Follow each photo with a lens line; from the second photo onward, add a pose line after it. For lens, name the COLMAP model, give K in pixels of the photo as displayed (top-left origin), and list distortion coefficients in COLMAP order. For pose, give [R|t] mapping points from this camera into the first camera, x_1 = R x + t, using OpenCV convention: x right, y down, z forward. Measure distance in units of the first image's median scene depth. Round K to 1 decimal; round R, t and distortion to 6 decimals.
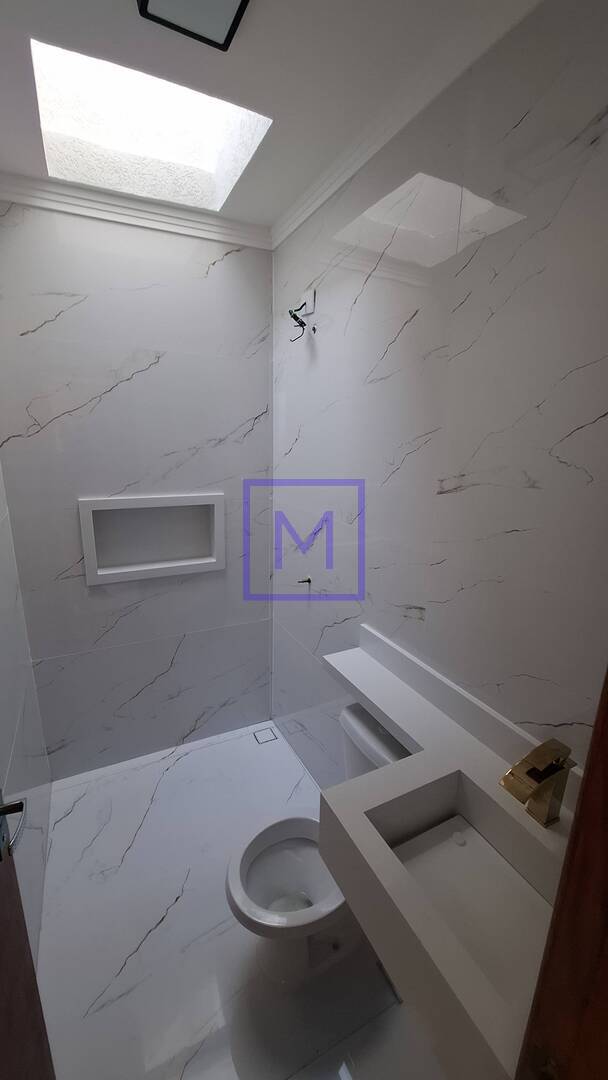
lens RADIAL K [[429.3, 0, 298.9], [0, 429.3, 546.3], [0, 0, 1]] dist [-0.006628, 0.003109]
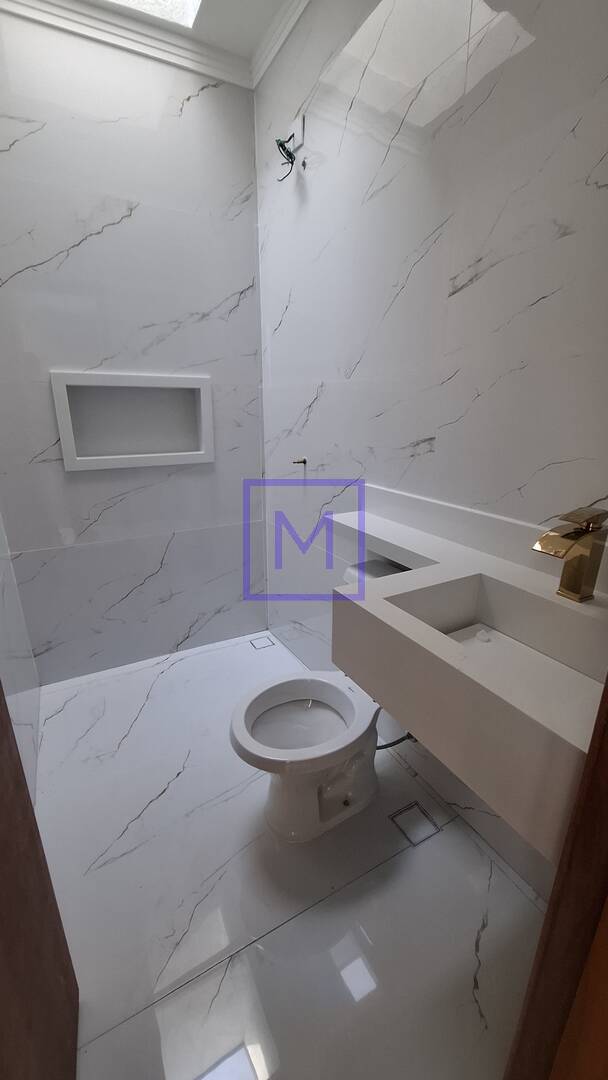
lens RADIAL K [[429.3, 0, 299.8], [0, 429.3, 543.4], [0, 0, 1]] dist [-0.006628, 0.003109]
pose [[0.999003, -0.030733, 0.032391, -0.024075], [0.028893, 0.998023, 0.055809, 0.219016], [-0.034043, -0.054817, 0.997916, 0.052265]]
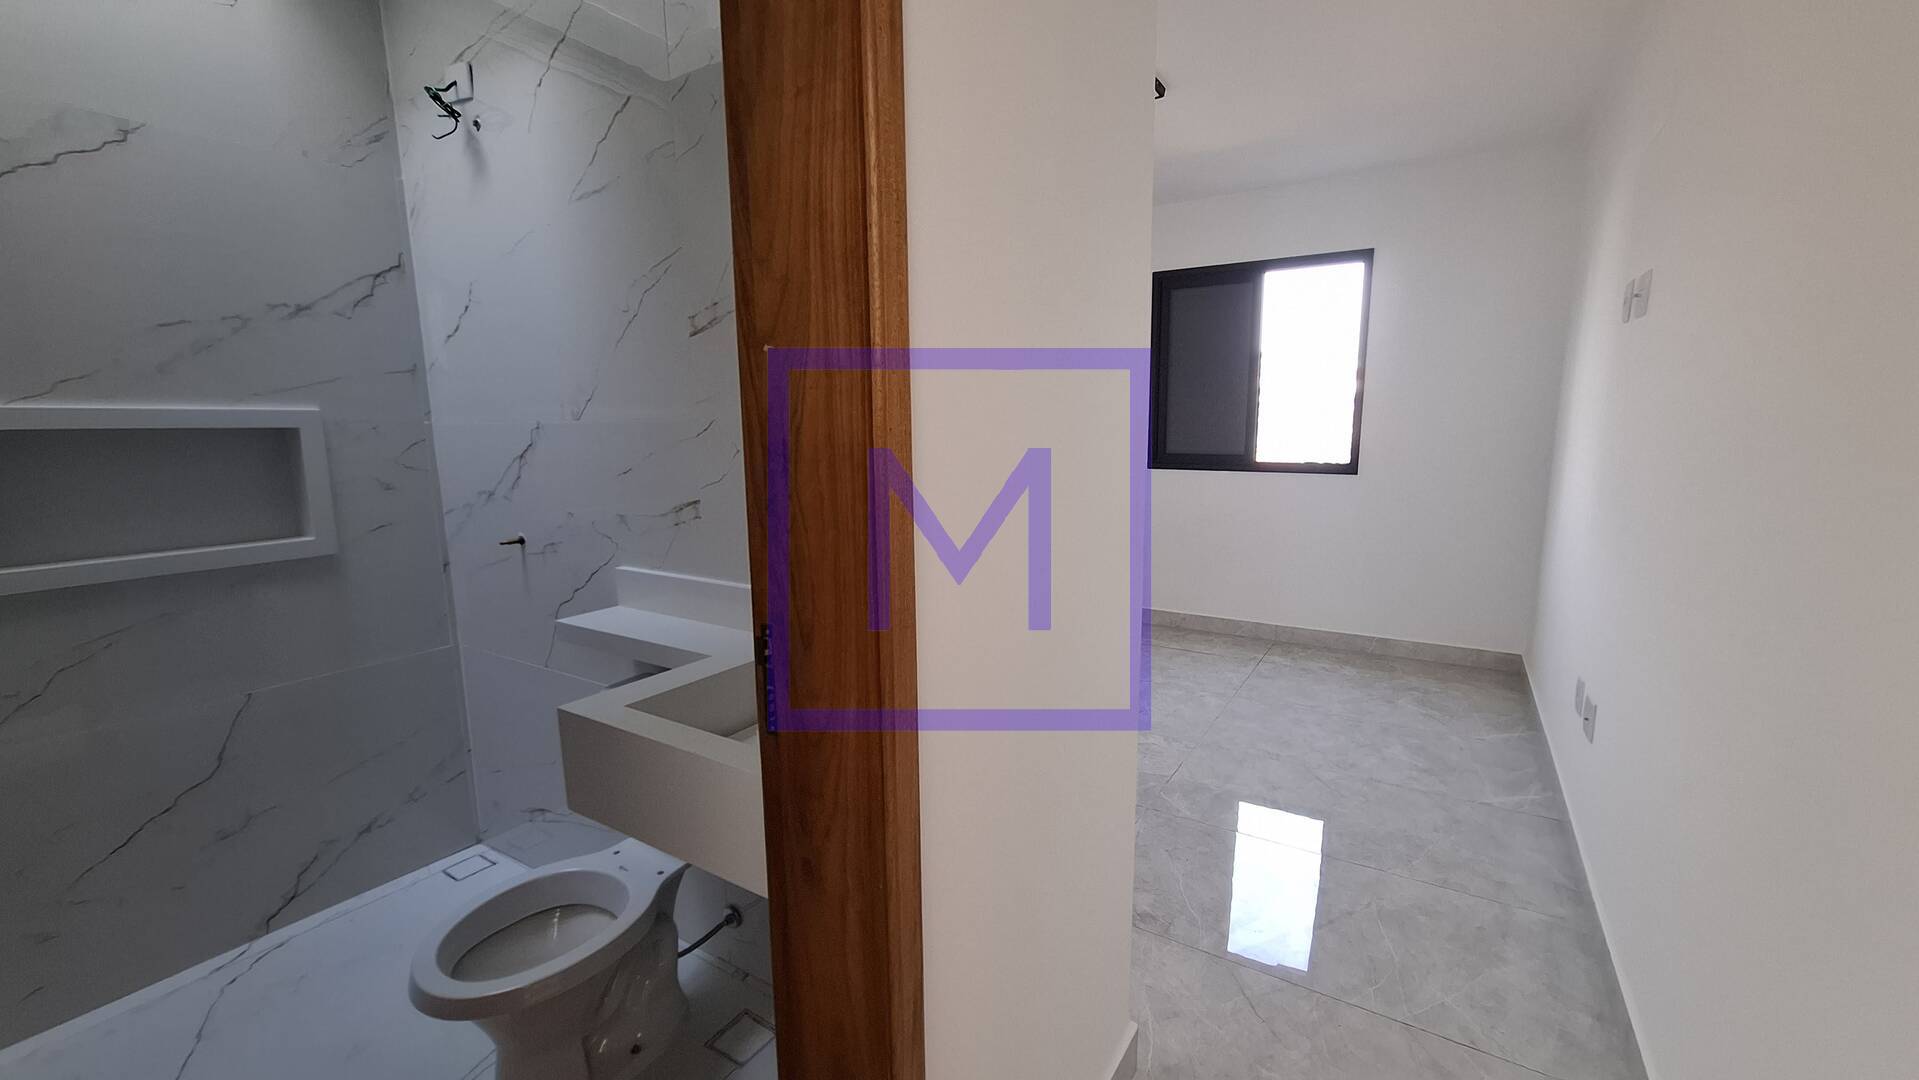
lens RADIAL K [[762.7, 0, 965.7], [0, 762.7, 543.2], [0, 0, 1]] dist [-0.006628, 0.003109]
pose [[0.849269, -0.109832, 0.516410, 0.001633], [0.155629, 0.986740, -0.046078, 0.241758], [-0.504501, 0.119500, 0.855101, -0.223589]]
